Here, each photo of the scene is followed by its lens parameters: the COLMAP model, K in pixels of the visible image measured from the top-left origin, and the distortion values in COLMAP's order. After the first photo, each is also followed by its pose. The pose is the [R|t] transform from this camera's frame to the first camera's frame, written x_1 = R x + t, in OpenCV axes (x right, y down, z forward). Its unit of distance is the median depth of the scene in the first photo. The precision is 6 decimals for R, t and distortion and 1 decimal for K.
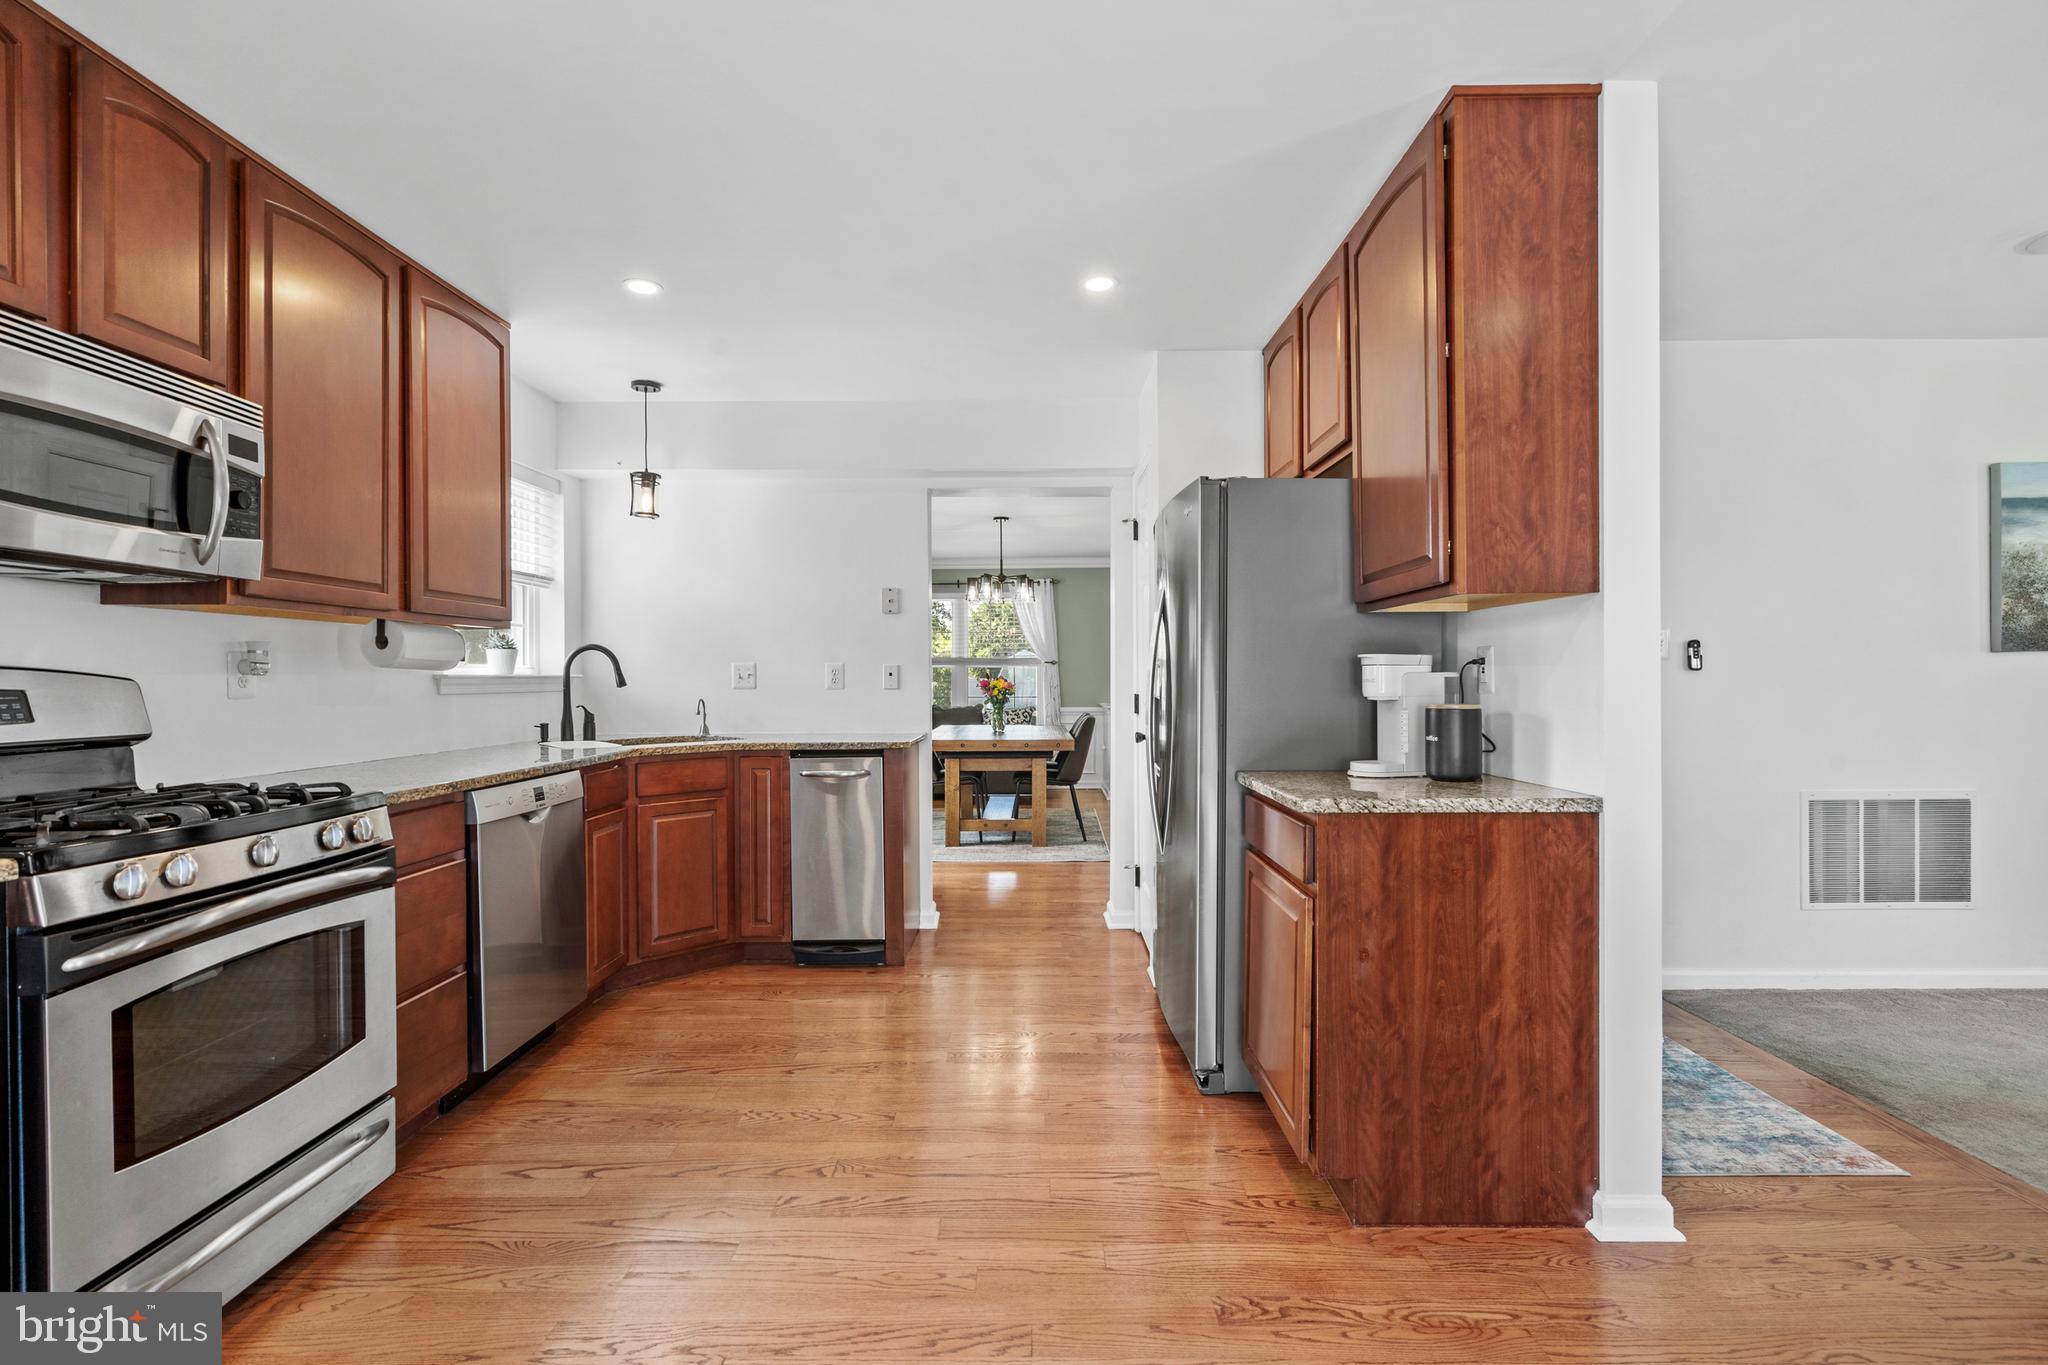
lens RADIAL K [[942.0, 0, 1022.5], [0, 942.0, 682.2], [0, 0, 1]] dist [-0.000345, 0.002380]
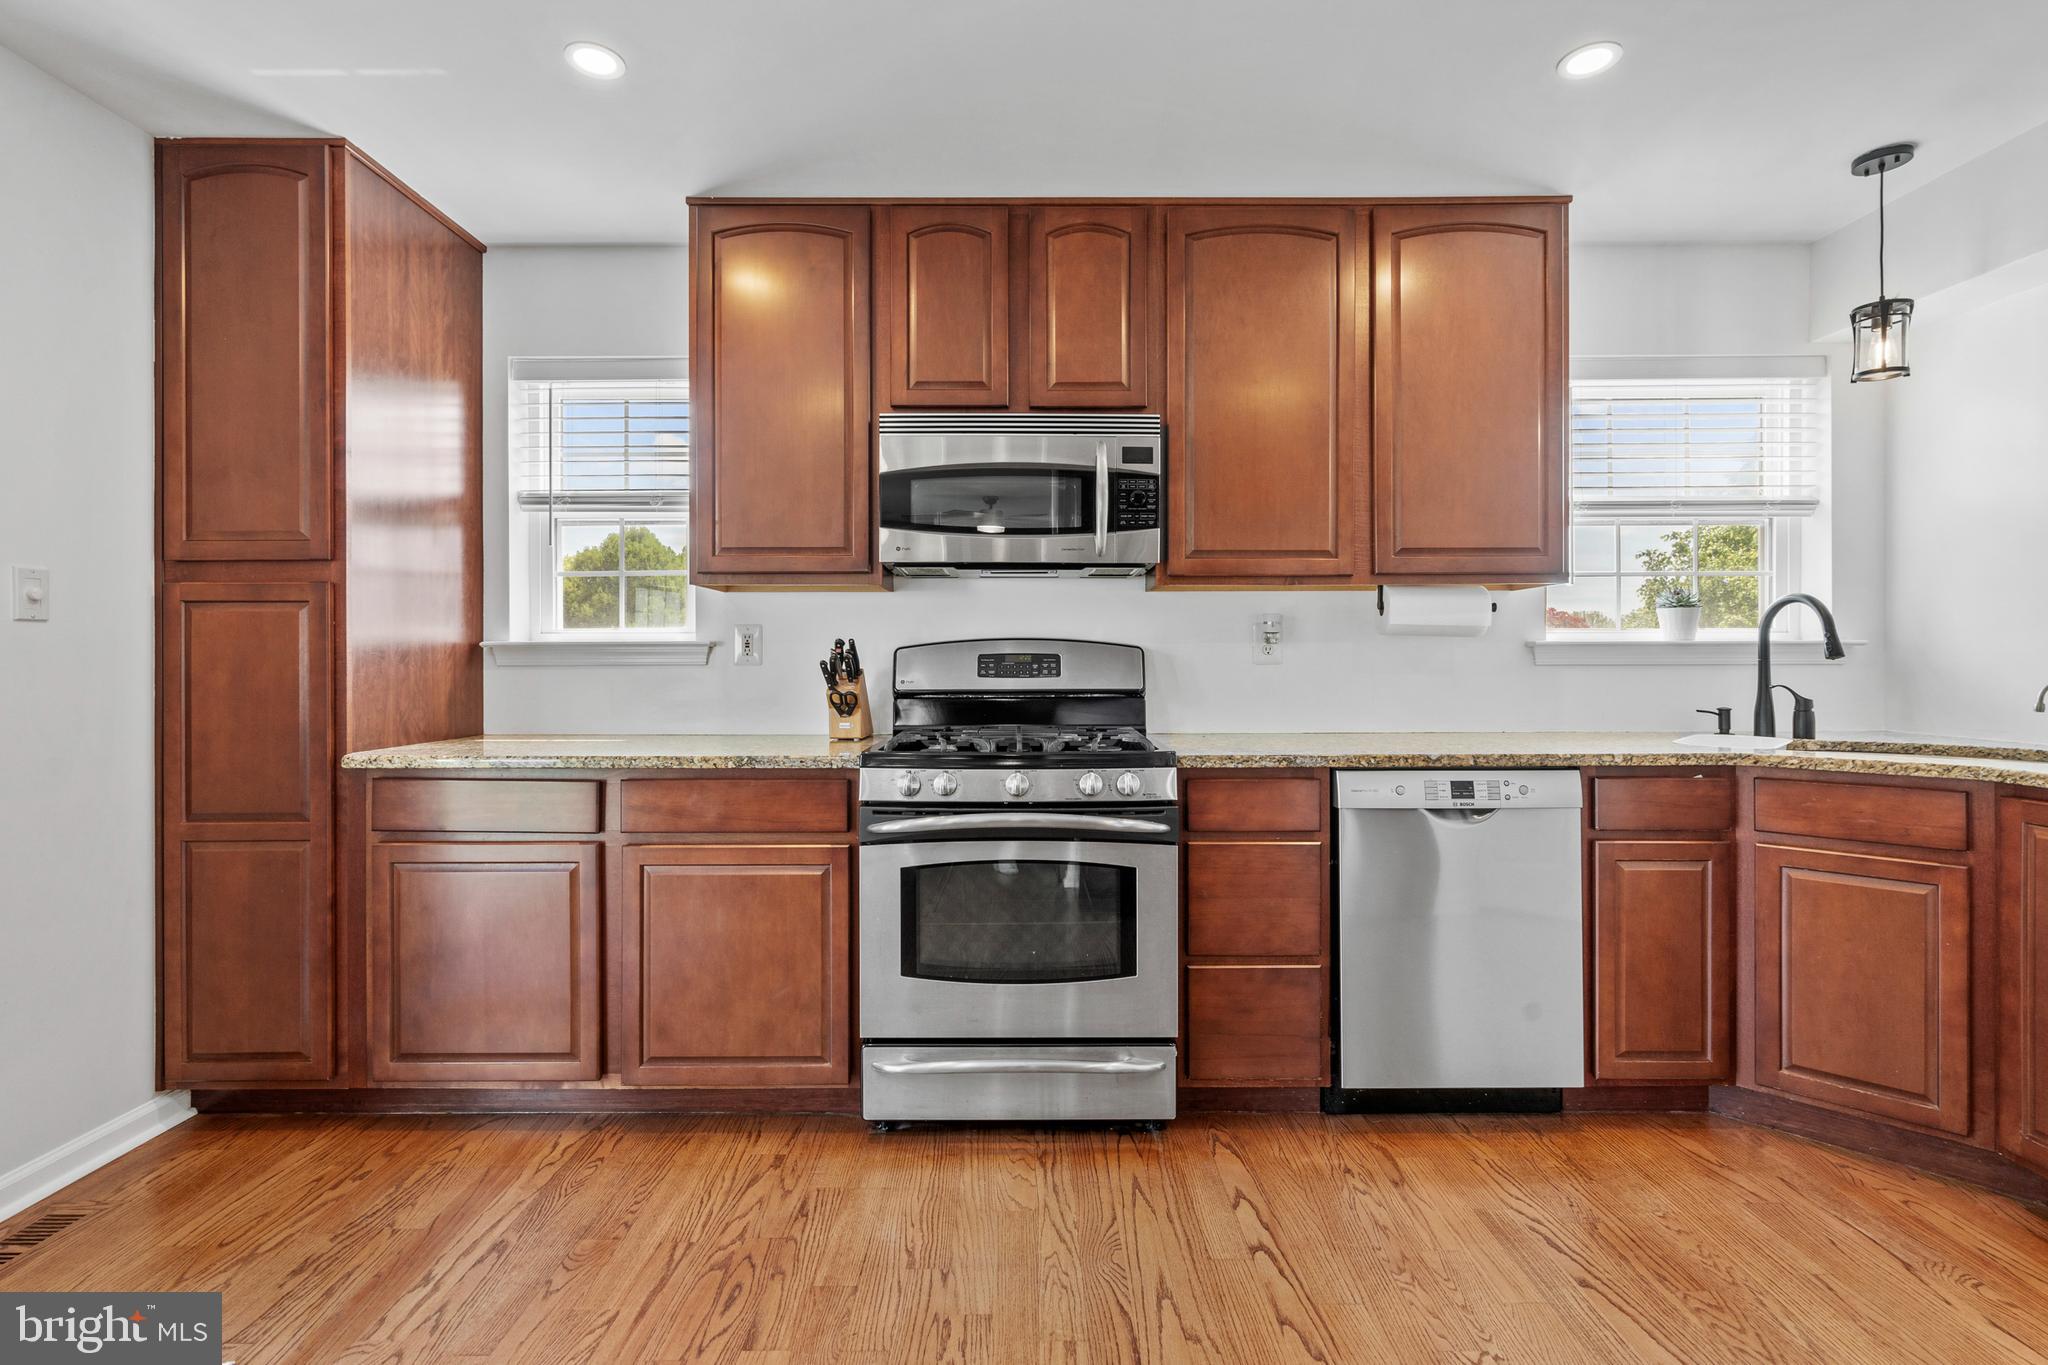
lens RADIAL K [[942.0, 0, 1026.0], [0, 942.0, 662.0], [0, 0, 1]] dist [-0.000345, 0.002380]
pose [[0.011181, 0.008255, -0.999903, 0.304196], [-0.002583, 0.999963, 0.008226, 0.005373], [0.999934, 0.002491, 0.011202, 0.678380]]
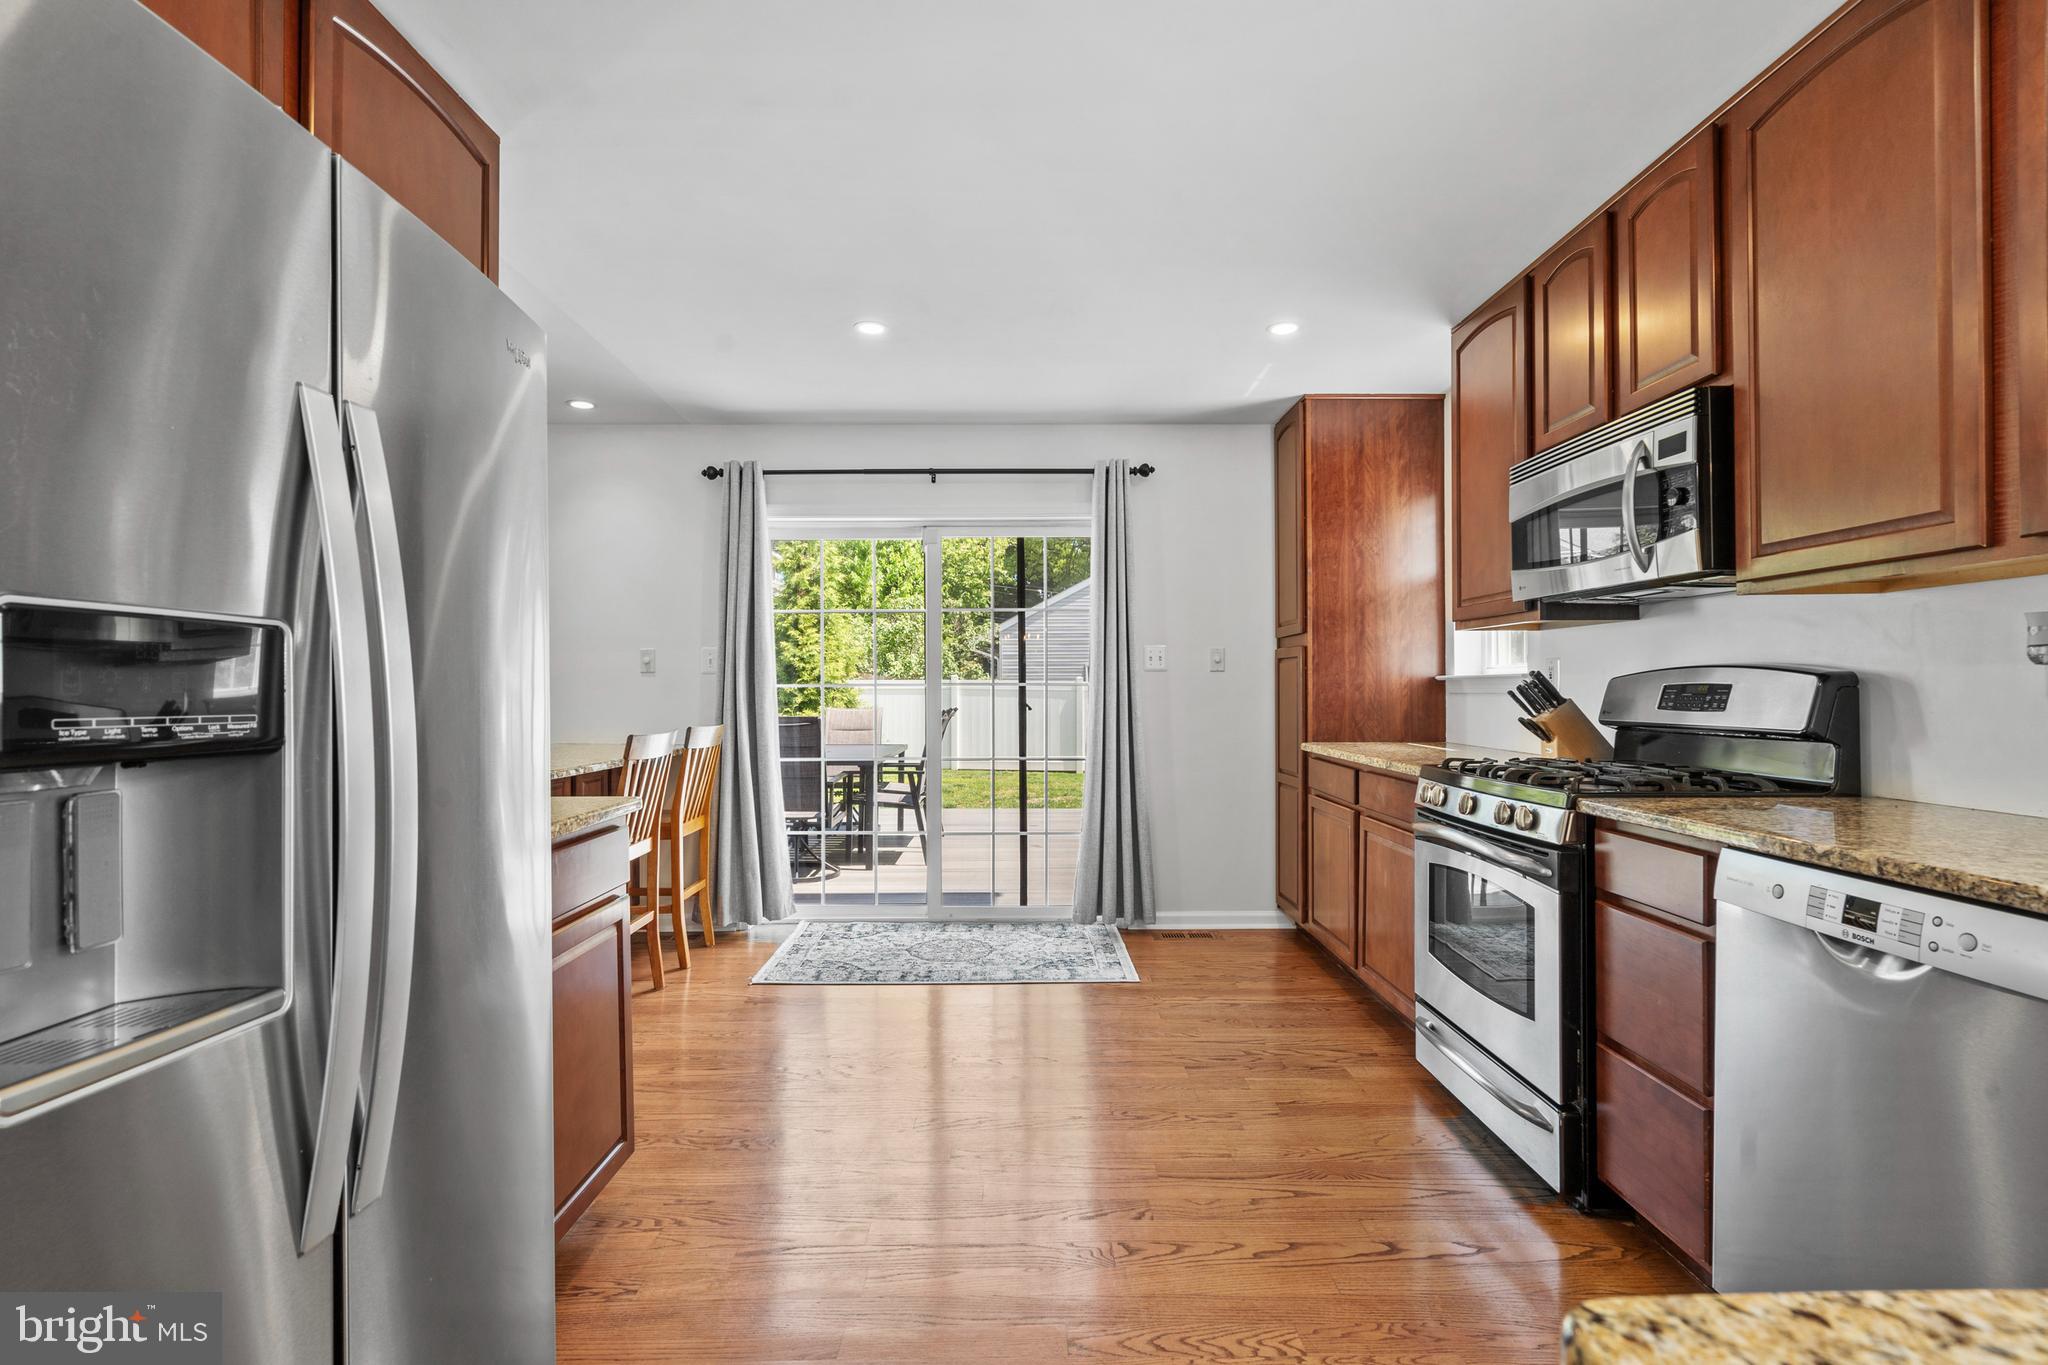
lens RADIAL K [[942.0, 0, 1026.6], [0, 942.0, 681.9], [0, 0, 1]] dist [-0.000345, 0.002380]
pose [[-0.999827, 0.006490, -0.017416, -0.094471], [0.006513, 0.999978, -0.001274, 0.000422], [0.017407, -0.001387, -0.999848, 1.602711]]
